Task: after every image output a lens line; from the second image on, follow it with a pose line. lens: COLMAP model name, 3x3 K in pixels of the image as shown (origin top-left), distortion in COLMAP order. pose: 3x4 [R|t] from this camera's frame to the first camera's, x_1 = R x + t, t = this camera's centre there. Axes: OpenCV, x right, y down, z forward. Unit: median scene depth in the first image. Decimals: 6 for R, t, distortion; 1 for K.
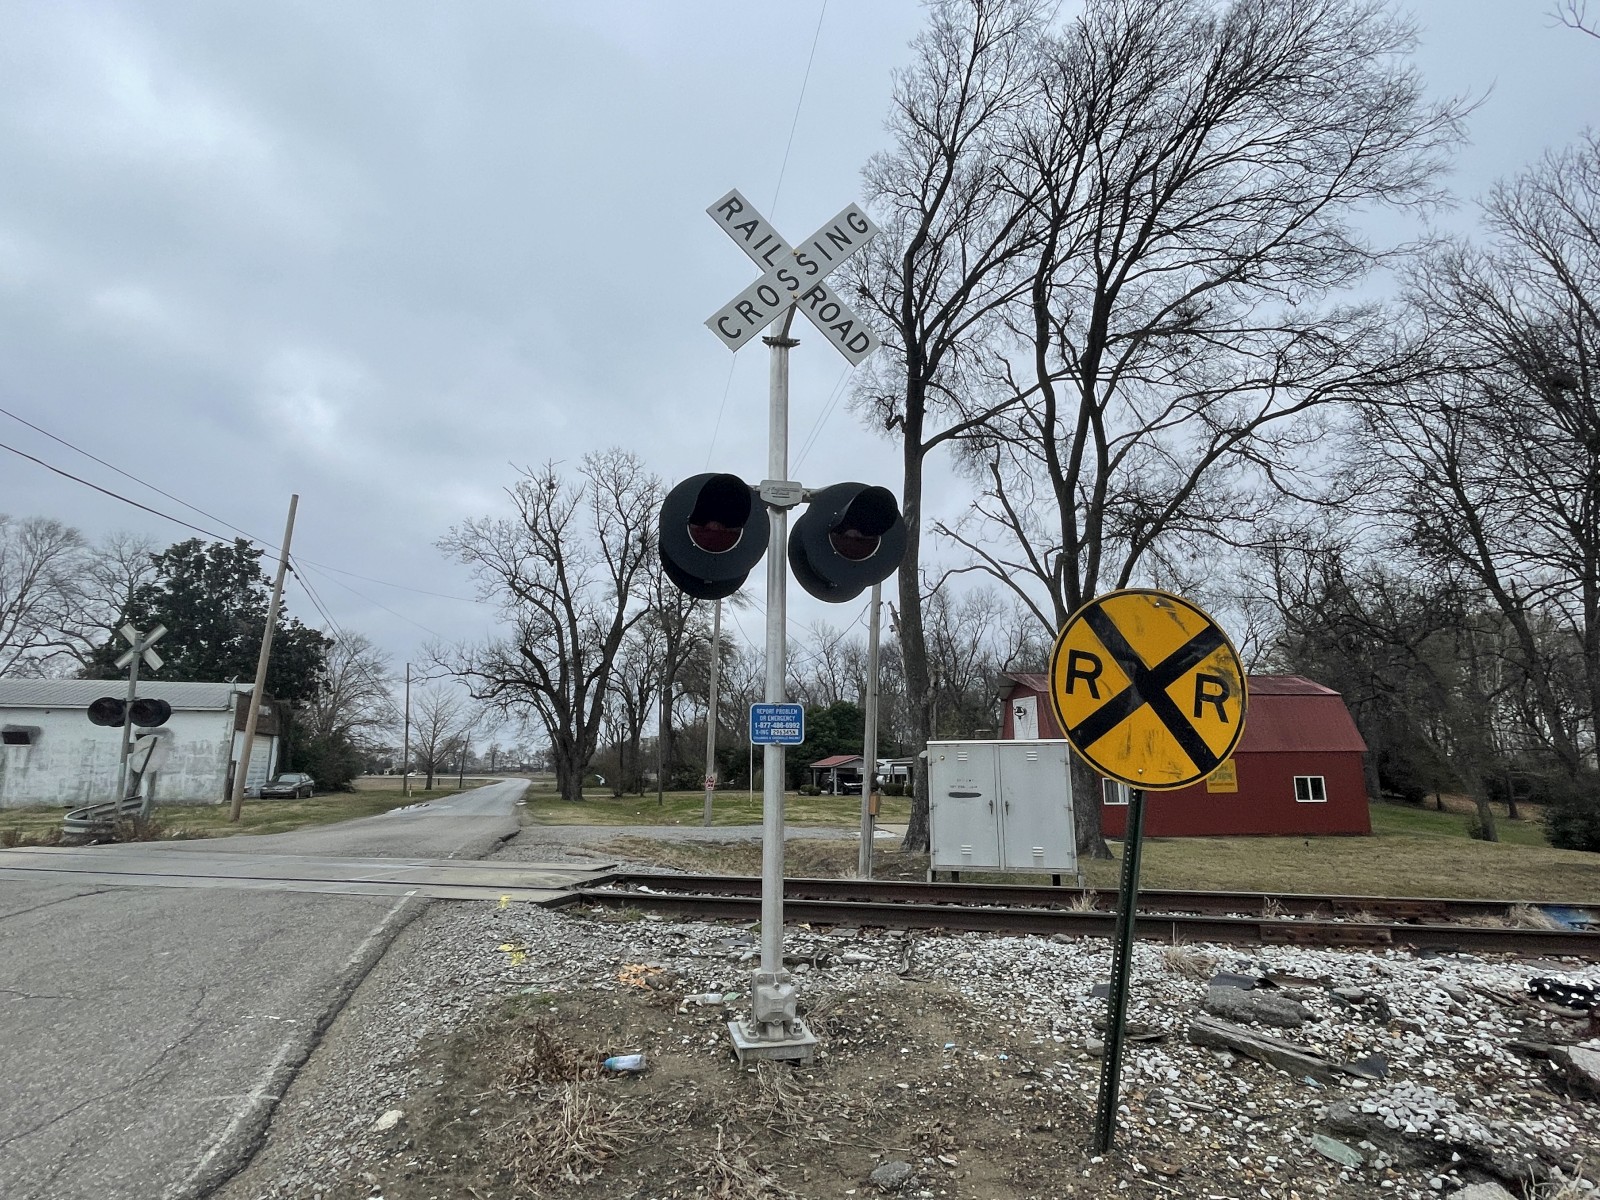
lens RADIAL K [[829.5, 0, 808.1], [0, 829.5, 601.0], [0, 0, 1]] dist [-0.002798, 0.000007]
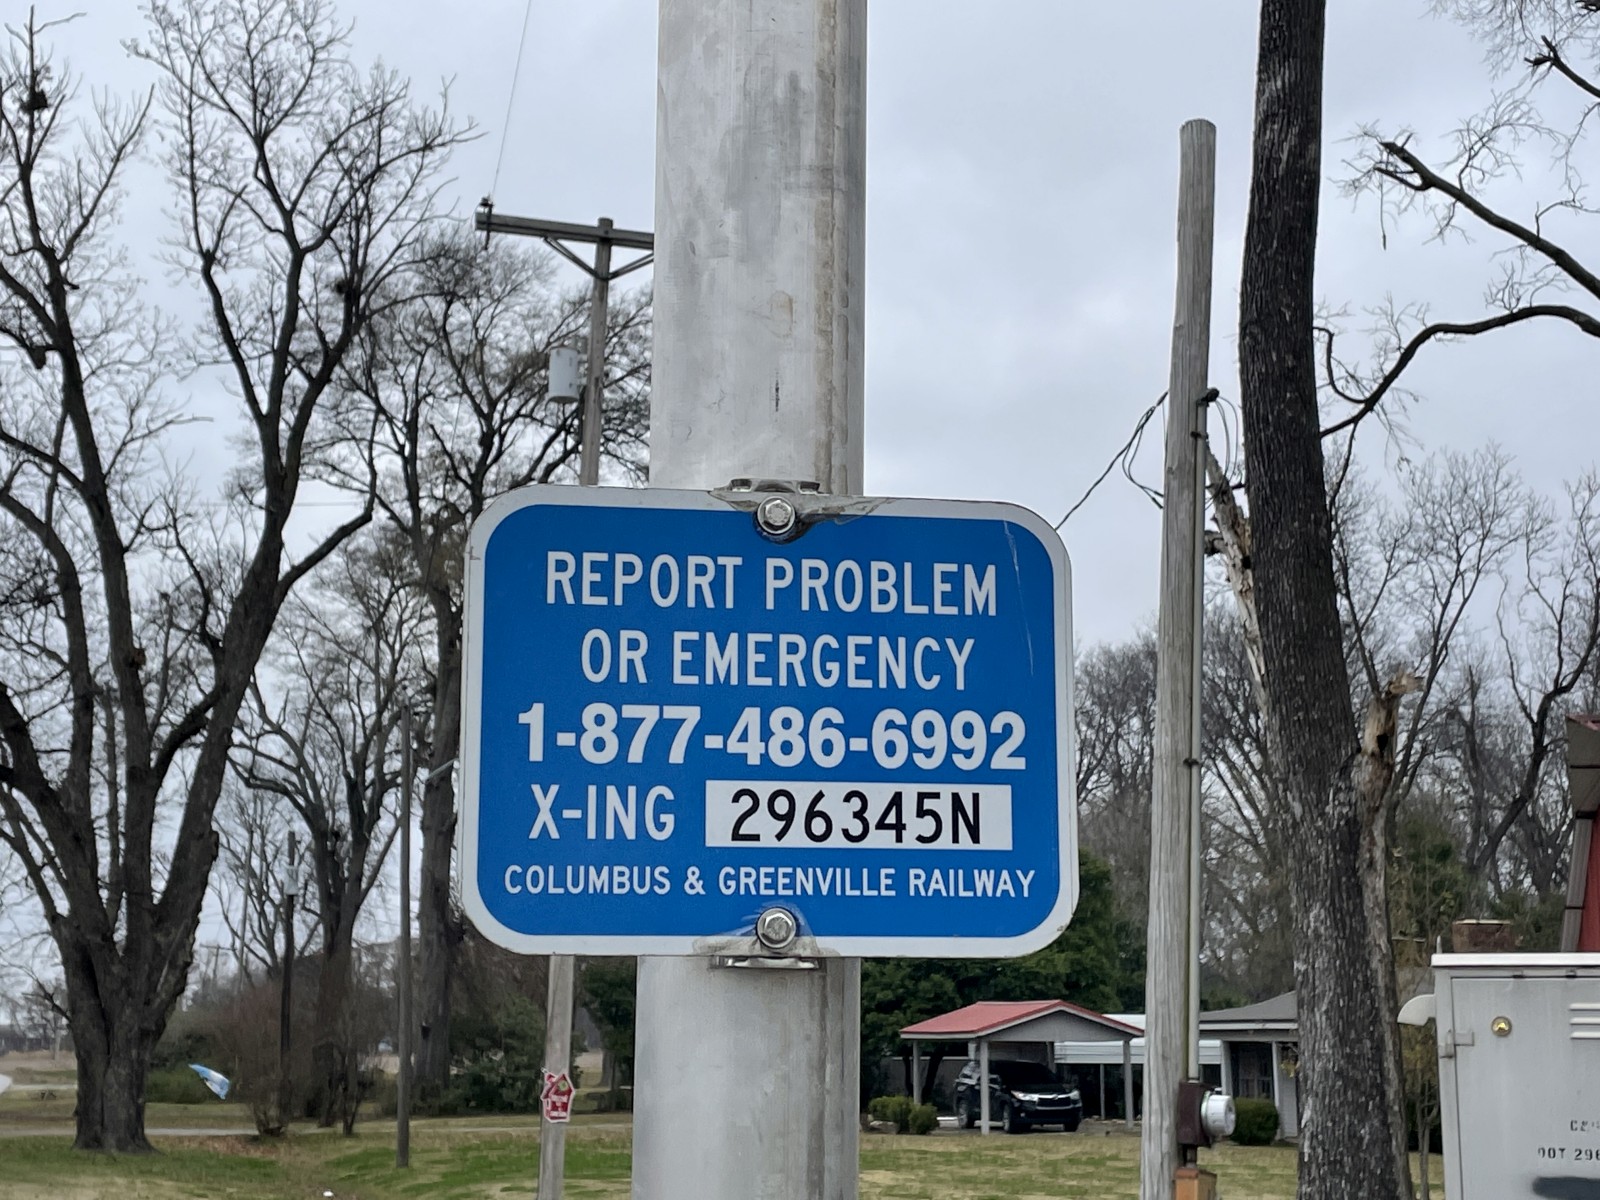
lens RADIAL K [[2566.5, 0, 796.2], [0, 2566.5, 572.2], [0, 0, 1]] dist [0.101081, 0.000000]
pose [[0.999355, -0.000475, -0.035895, -0.004871], [0.001195, 0.999799, 0.020036, 0.024271], [0.035878, -0.020066, 0.999155, 0.137424]]
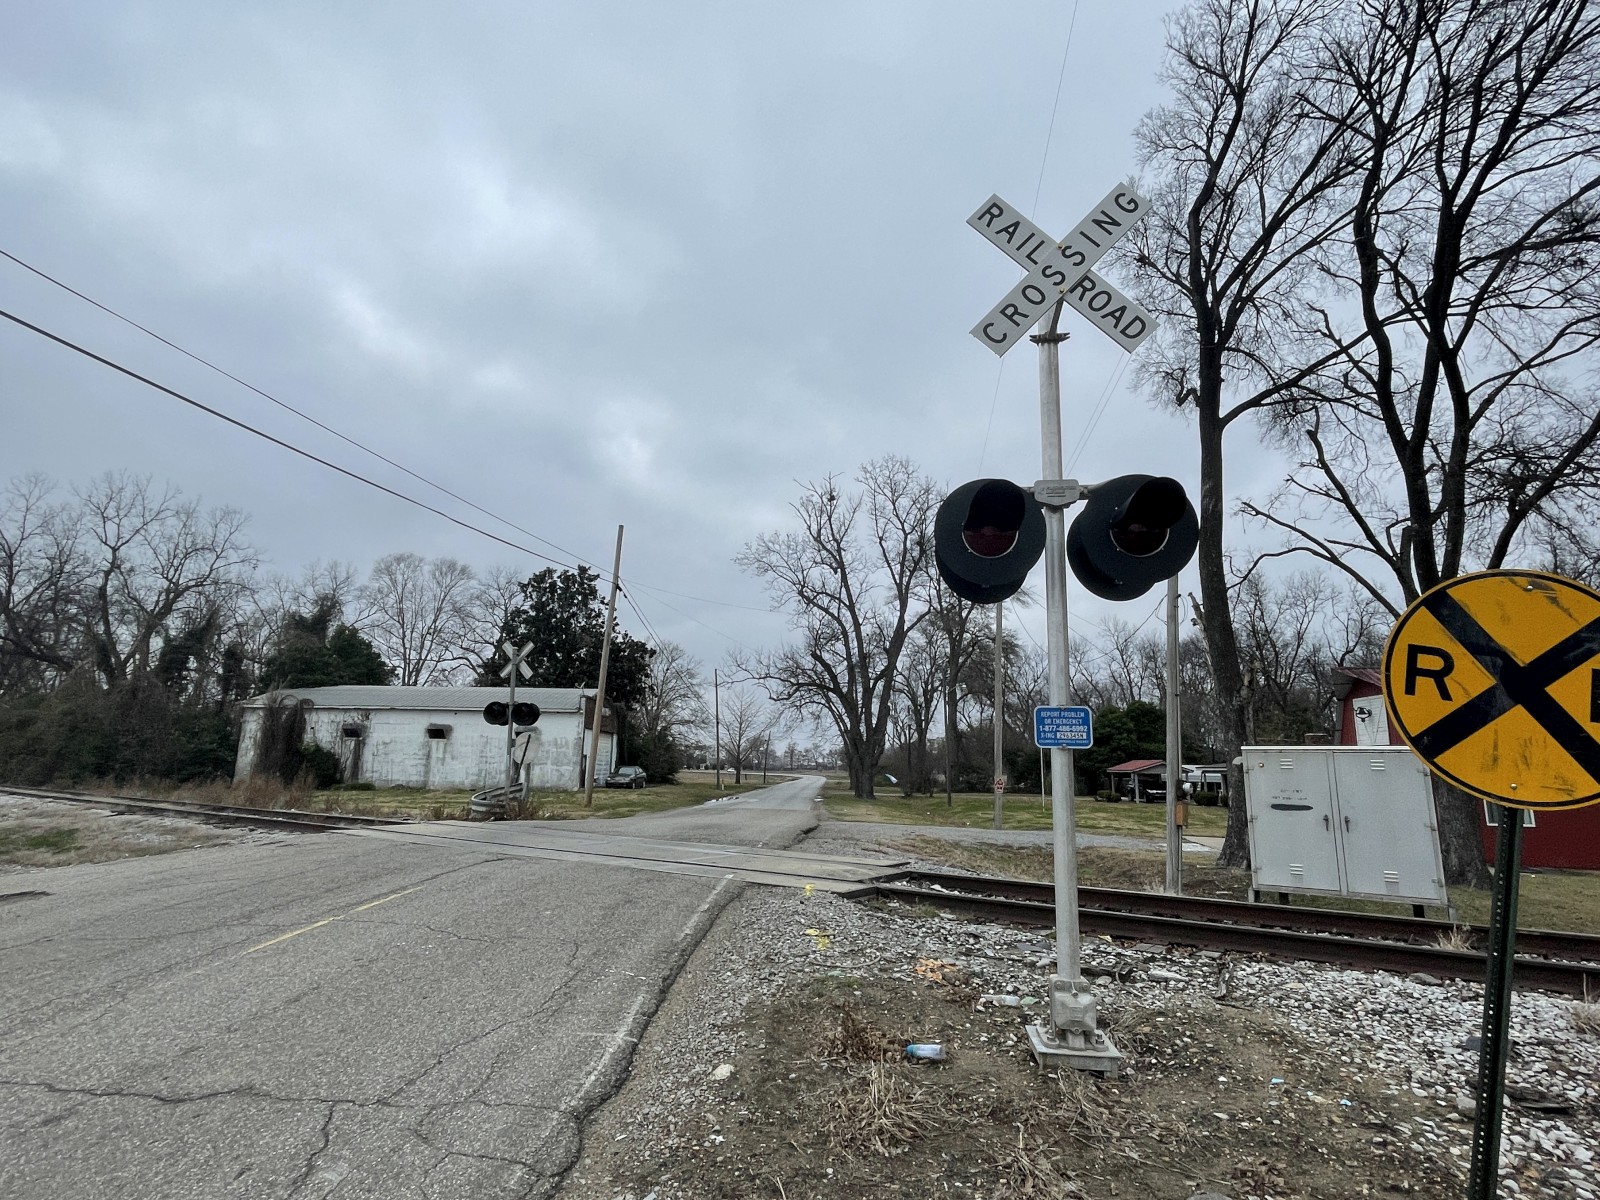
lens RADIAL K [[829.5, 0, 801.9], [0, 829.5, 599.1], [0, 0, 1]] dist [-0.002798, 0.000007]
pose [[0.941052, -0.045728, -0.335158, 0.001509], [0.044552, 0.998944, -0.011201, -0.001332], [0.335316, -0.004392, 0.942096, -0.006091]]
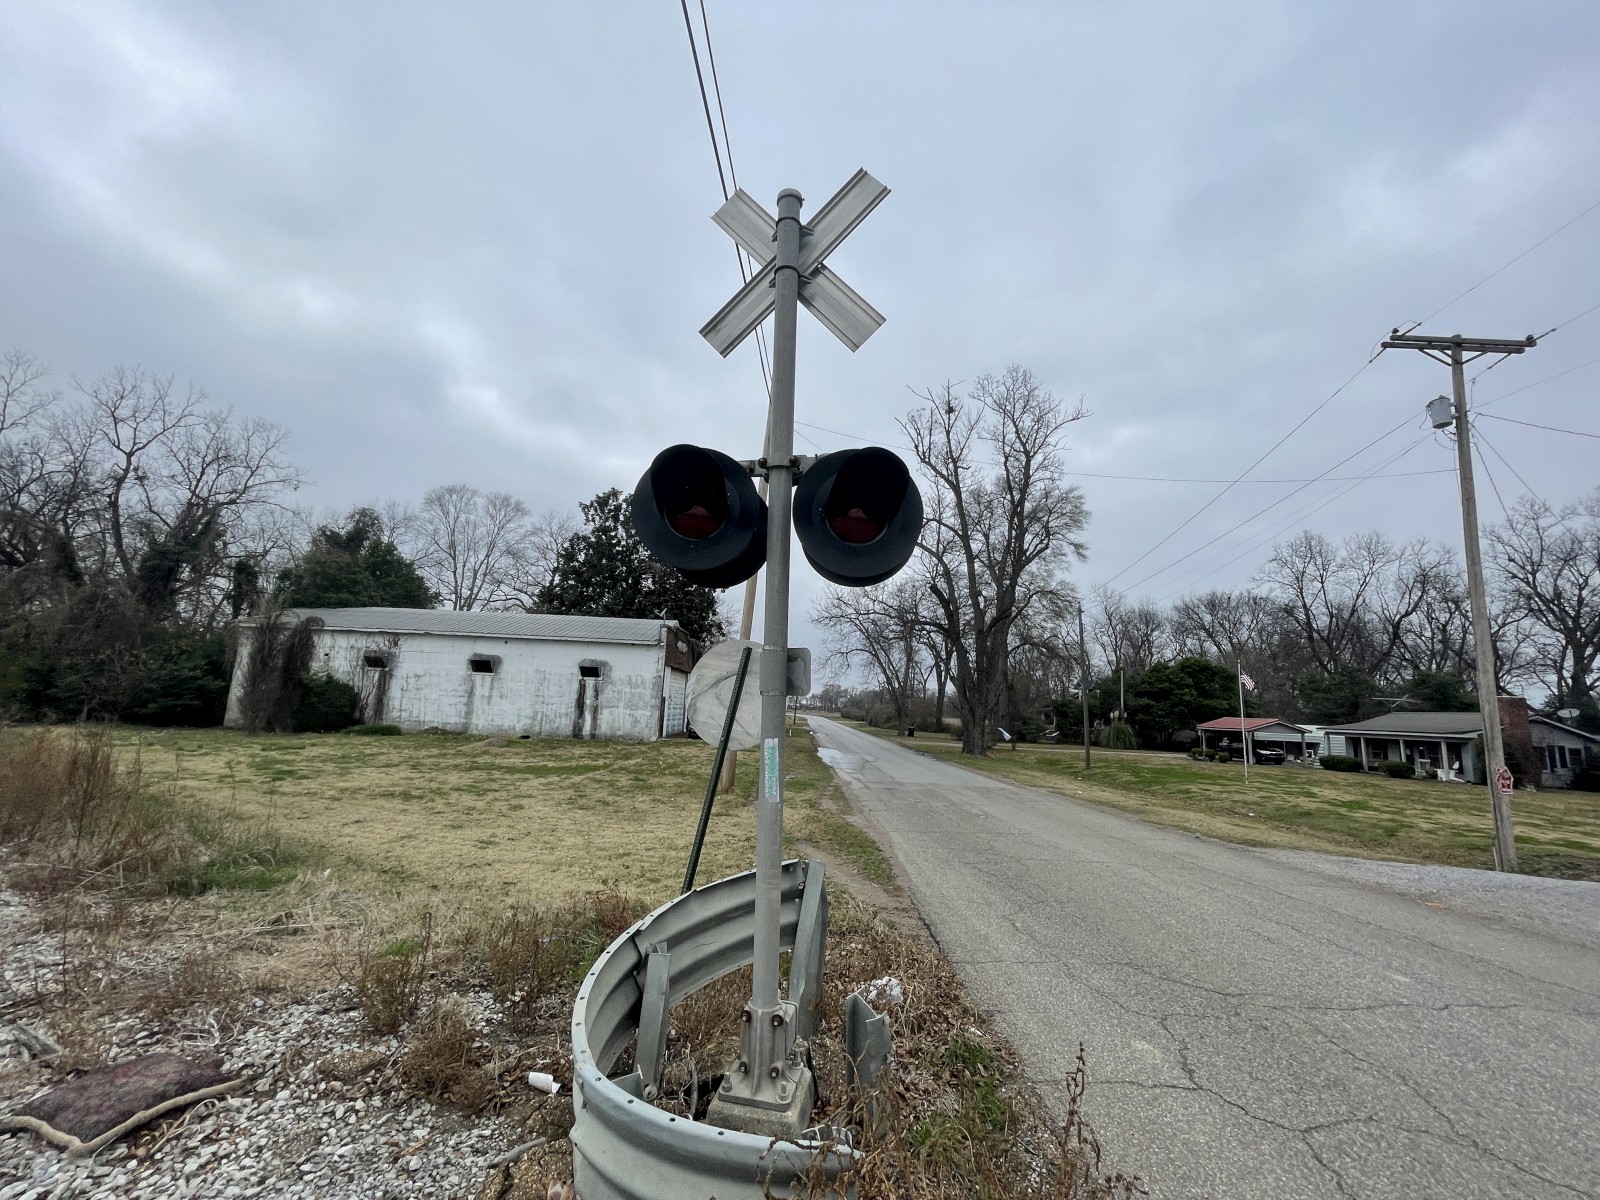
lens RADIAL K [[645.1, 0, 799.2], [0, 645.1, 600.6], [0, 0, 1]] dist [-0.003736, 0.000048]
pose [[0.950427, -0.002462, -0.310937, -0.472895], [0.011444, 0.999568, 0.027068, 0.094791], [0.310736, -0.029284, 0.950045, 0.516461]]
